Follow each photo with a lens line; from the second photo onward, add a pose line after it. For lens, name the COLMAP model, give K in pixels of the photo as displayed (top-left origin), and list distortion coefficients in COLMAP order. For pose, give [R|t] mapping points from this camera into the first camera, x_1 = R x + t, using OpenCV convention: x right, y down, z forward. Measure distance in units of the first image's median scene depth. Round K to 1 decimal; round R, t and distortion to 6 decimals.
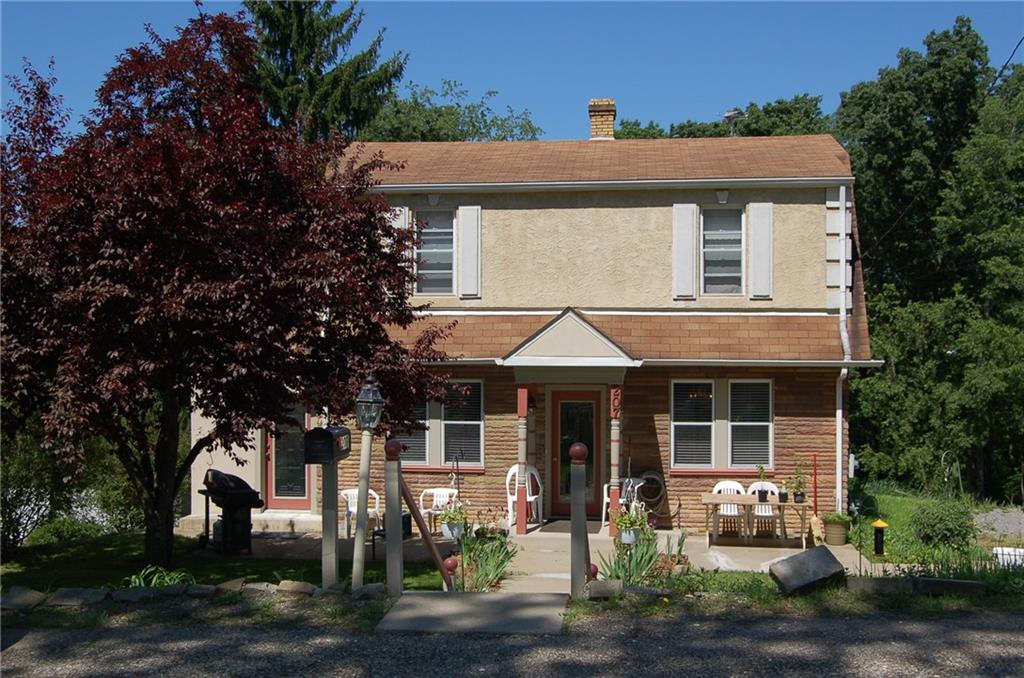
lens RADIAL K [[1145.7, 0, 513.0], [0, 1145.7, 356.6], [0, 0, 1]] dist [-0.022042, -0.004580]
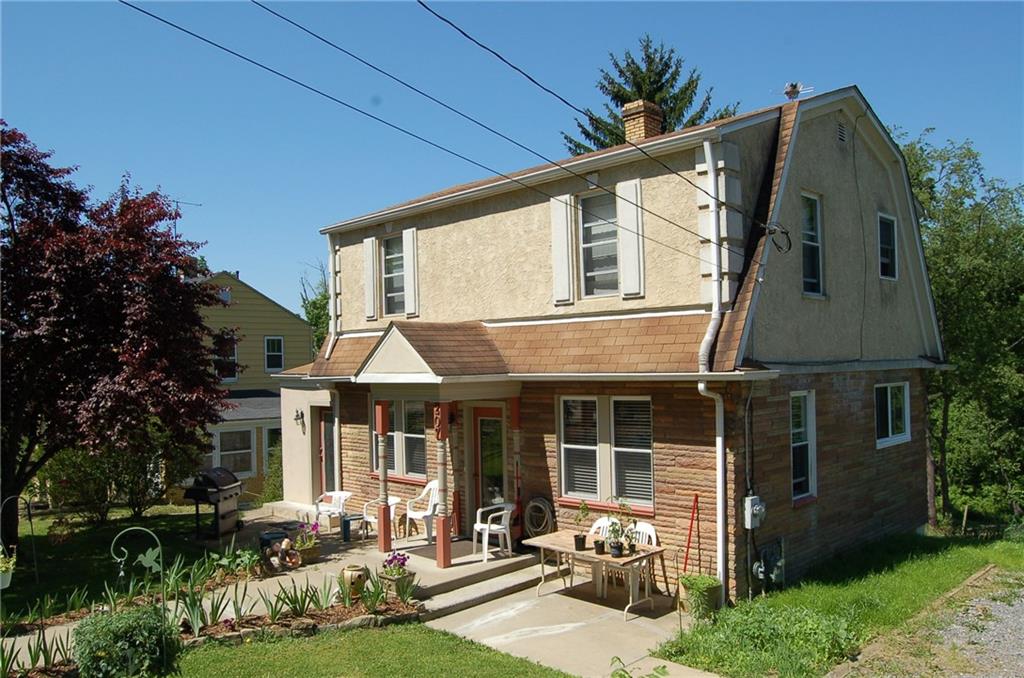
lens RADIAL K [[814.8, 0, 511.8], [0, 814.8, 361.2], [0, 0, 1]] dist [-0.054145, 0.001812]
pose [[0.781055, -0.022960, -0.624040, 0.505086], [0.018758, 0.999736, -0.013305, 0.000763], [0.624180, -0.001314, 0.781279, 0.488096]]
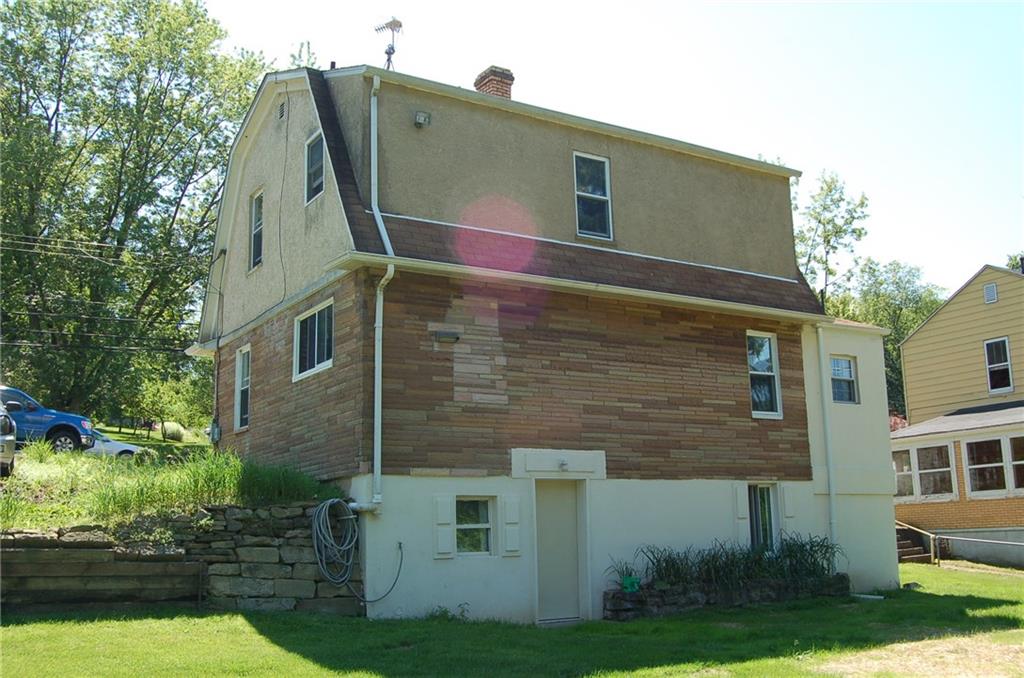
lens RADIAL K [[1010.3, 0, 512.0], [0, 1010.3, 339.0], [0, 0, 1]] dist [-0.002738, -0.002007]
pose [[-0.776647, -0.104702, -0.621174, 0.721397], [0.019747, 0.981559, -0.190136, 0.219642], [0.629627, -0.159935, -0.760257, 2.123087]]
